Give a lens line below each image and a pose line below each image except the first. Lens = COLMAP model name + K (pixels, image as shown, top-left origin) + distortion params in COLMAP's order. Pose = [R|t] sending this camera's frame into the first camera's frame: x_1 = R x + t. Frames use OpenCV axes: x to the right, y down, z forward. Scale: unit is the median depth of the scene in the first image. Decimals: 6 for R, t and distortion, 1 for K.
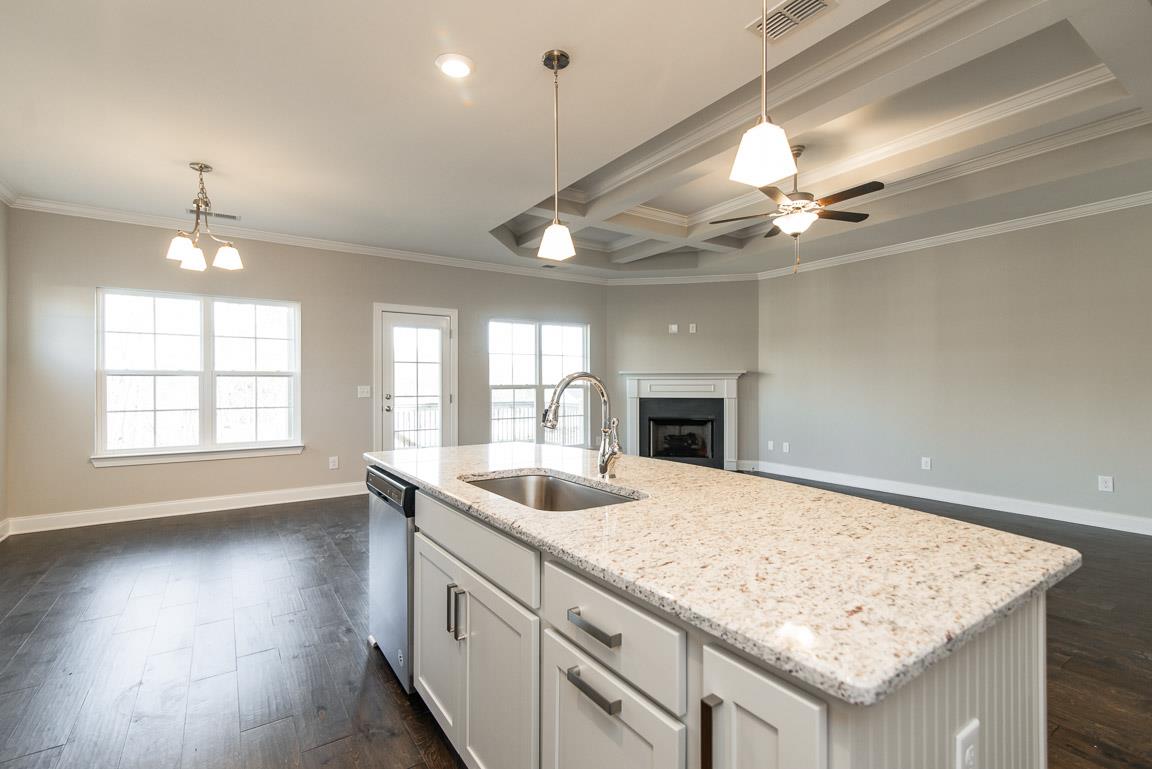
lens RADIAL K [[521.0, 0, 572.2], [0, 521.0, 382.8], [0, 0, 1]] dist [0.012832, -0.000655]
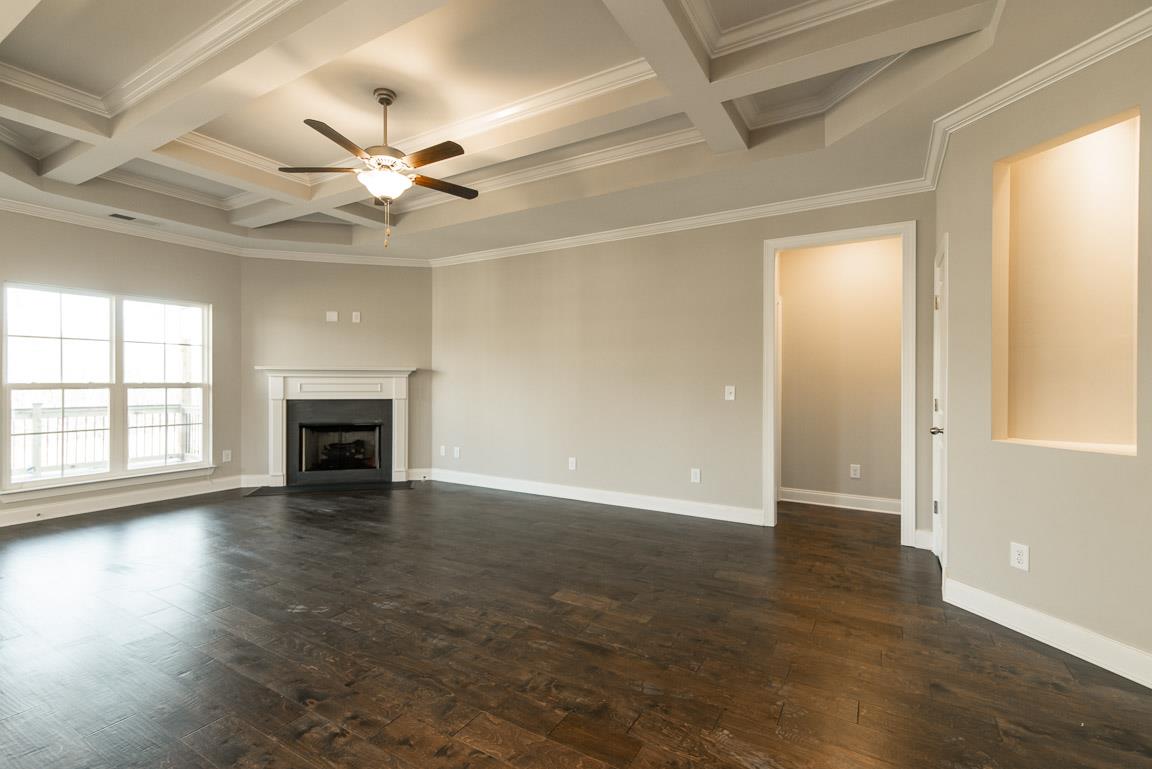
lens RADIAL K [[521.0, 0, 570.8], [0, 521.0, 384.6], [0, 0, 1]] dist [0.012832, -0.000655]
pose [[0.905192, 0.002570, 0.424996, 0.249288], [-0.005418, 0.999970, 0.005493, -0.001707], [-0.424969, -0.007275, 0.905179, 0.103844]]
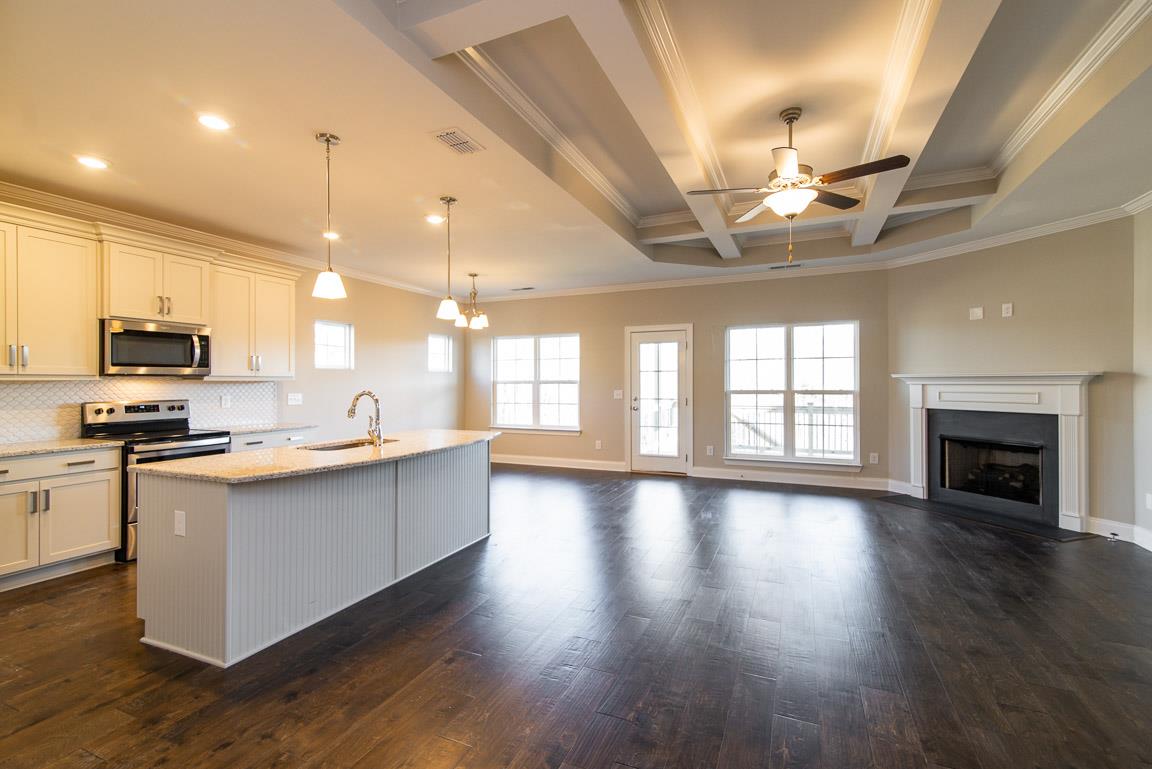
lens RADIAL K [[521.0, 0, 568.6], [0, 521.0, 383.3], [0, 0, 1]] dist [0.012832, -0.000655]
pose [[0.529062, 0.000212, -0.848583, 0.687808], [0.002283, 0.999996, 0.001673, -0.014778], [0.848580, -0.002822, 0.529060, 0.192830]]
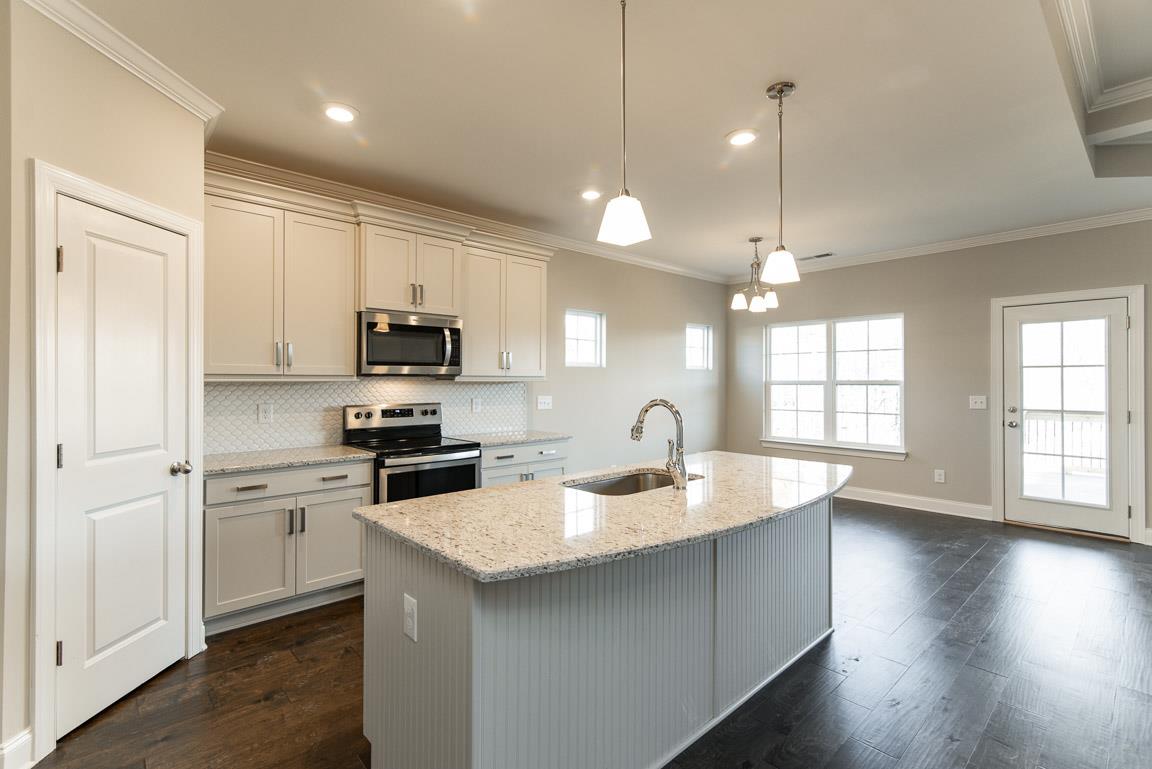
lens RADIAL K [[521.0, 0, 563.2], [0, 521.0, 380.1], [0, 0, 1]] dist [0.012832, -0.000655]
pose [[0.137969, -0.002335, -0.990434, 0.396952], [0.000192, 0.999997, -0.002331, -0.018886], [0.990437, 0.000132, 0.137969, 0.189465]]
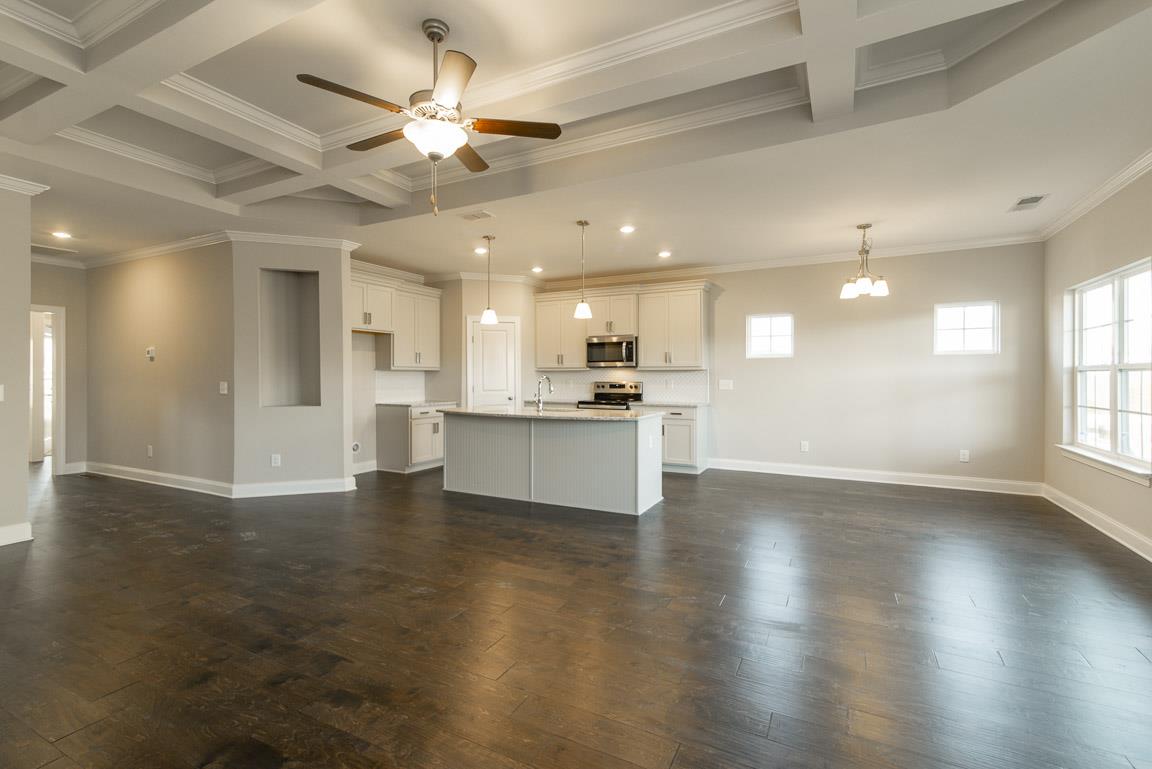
lens RADIAL K [[521.0, 0, 569.2], [0, 521.0, 380.7], [0, 0, 1]] dist [0.012832, -0.000655]
pose [[-0.881044, 0.005367, -0.473004, 0.429871], [0.000752, 0.999950, 0.009945, -0.004636], [0.473034, 0.008407, -0.881004, 1.215108]]
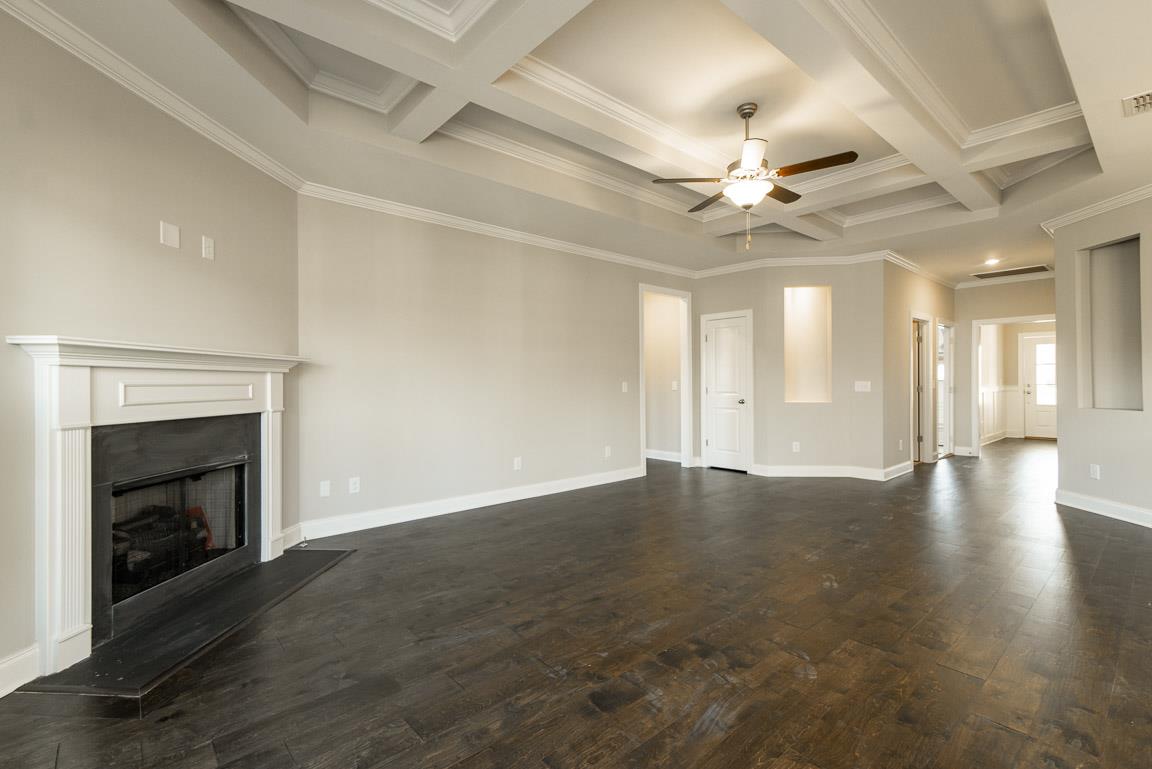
lens RADIAL K [[521.0, 0, 565.0], [0, 521.0, 384.3], [0, 0, 1]] dist [0.012832, -0.000655]
pose [[-0.124592, 0.001646, 0.992207, -0.293456], [0.007888, 0.999969, -0.000669, 0.008470], [-0.992177, 0.007743, -0.124601, 1.032215]]
